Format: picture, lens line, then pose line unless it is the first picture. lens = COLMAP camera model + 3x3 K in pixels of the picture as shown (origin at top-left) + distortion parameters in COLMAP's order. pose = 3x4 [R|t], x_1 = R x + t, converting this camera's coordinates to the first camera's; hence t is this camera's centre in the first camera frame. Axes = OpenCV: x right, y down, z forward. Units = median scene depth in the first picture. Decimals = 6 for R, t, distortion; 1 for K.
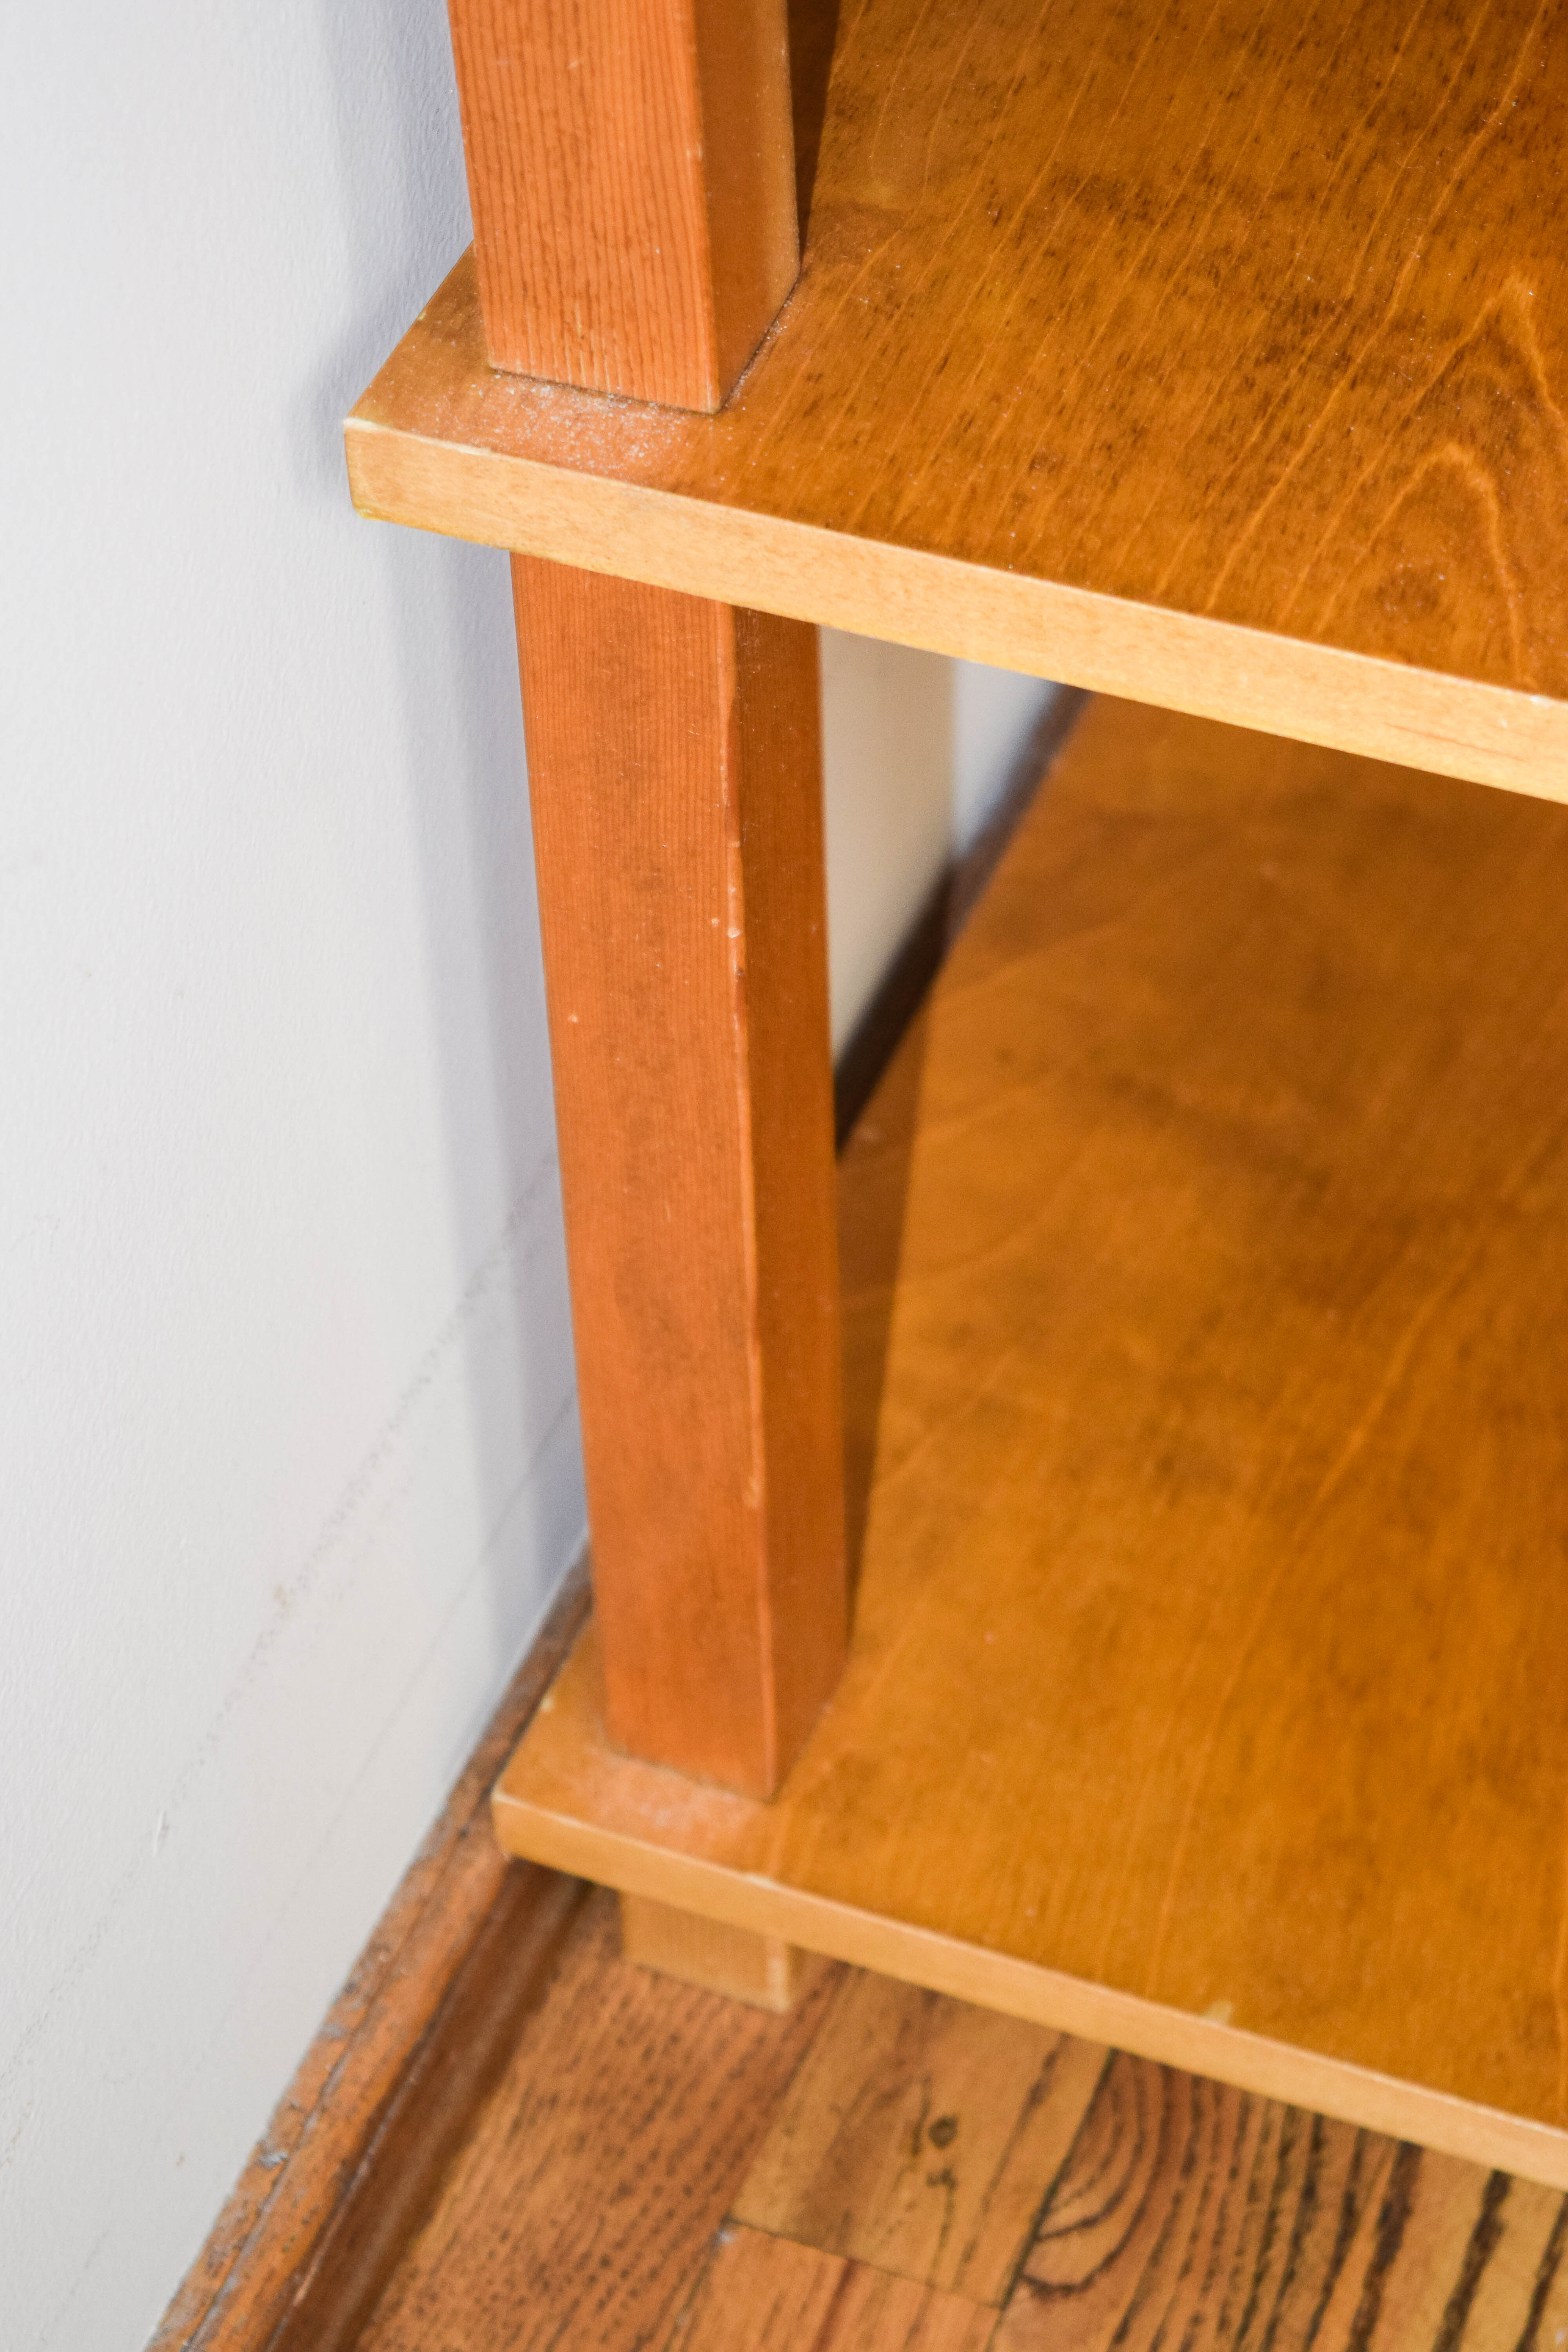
lens RADIAL K [[5350.7, 0, 785.9], [0, 5350.7, 1175.5], [0, 0, 1]] dist [-0.058920, 0.000000]
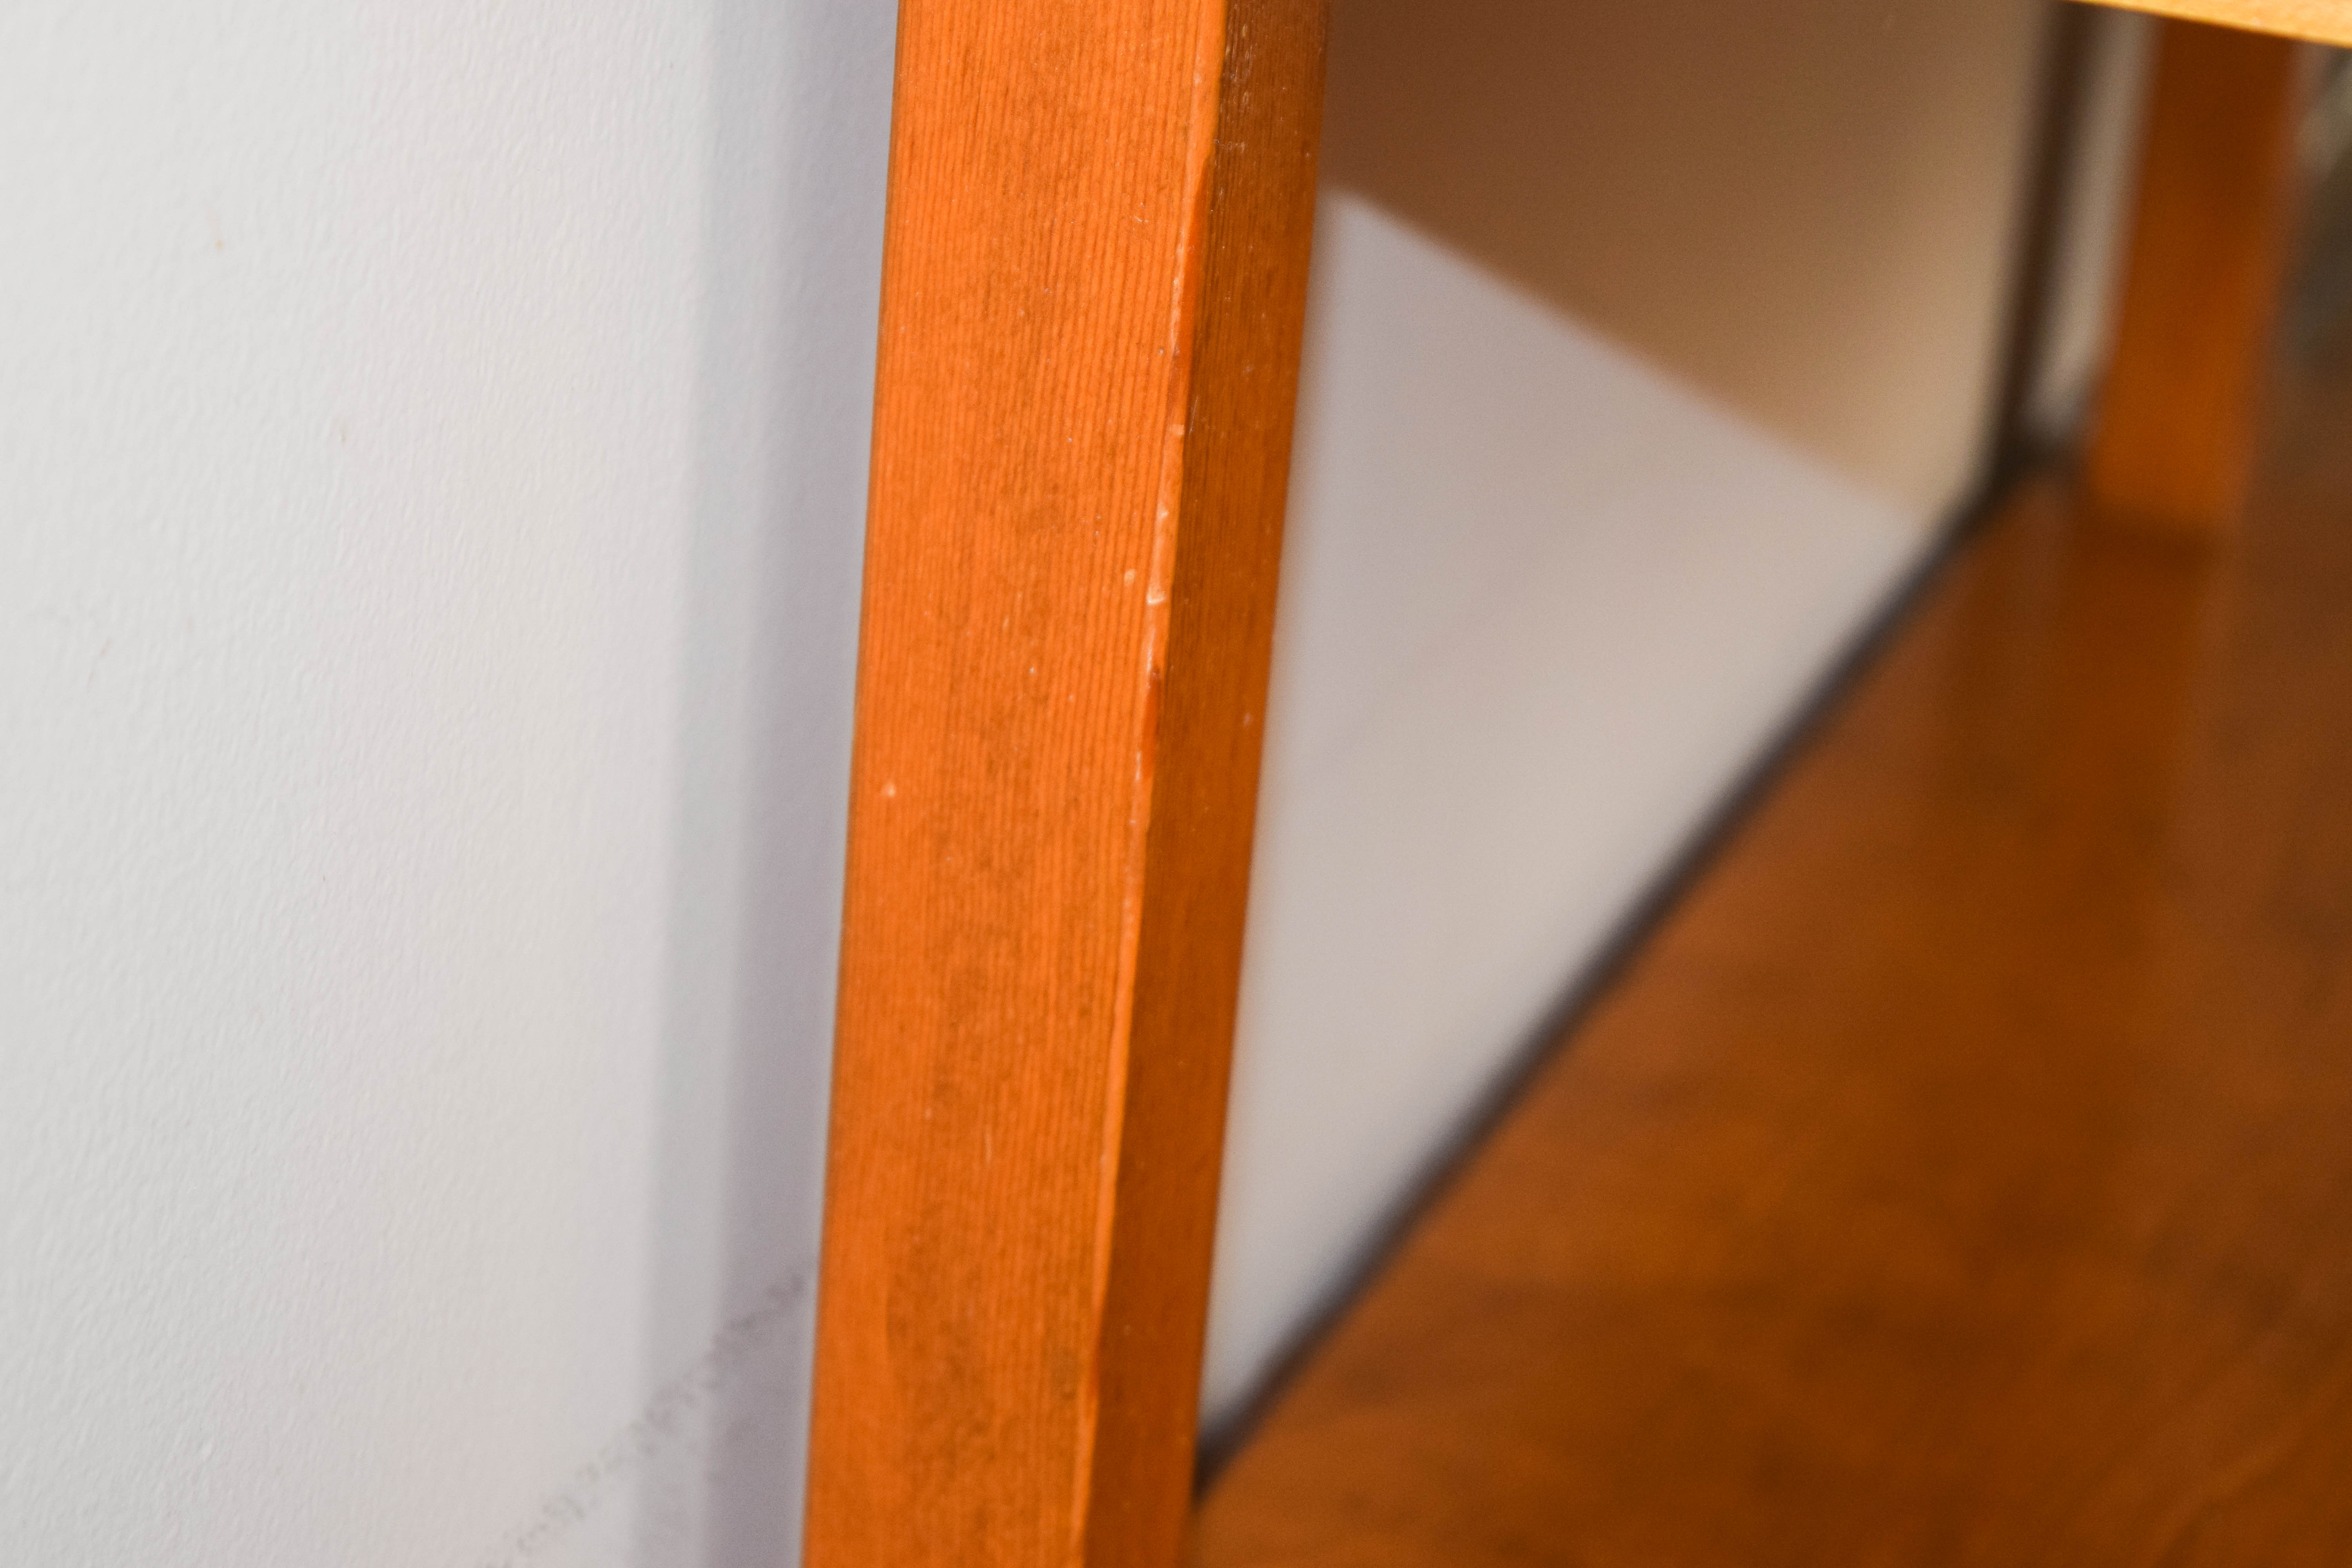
lens RADIAL K [[5350.7, 0, 1174.3], [0, 5350.7, 784.0], [0, 0, 1]] dist [-0.058920, 0.000000]
pose [[0.994458, 0.096646, 0.041386, -0.031876], [-0.073218, 0.919138, -0.387072, 0.229192], [-0.075449, 0.381897, 0.921120, 0.370241]]
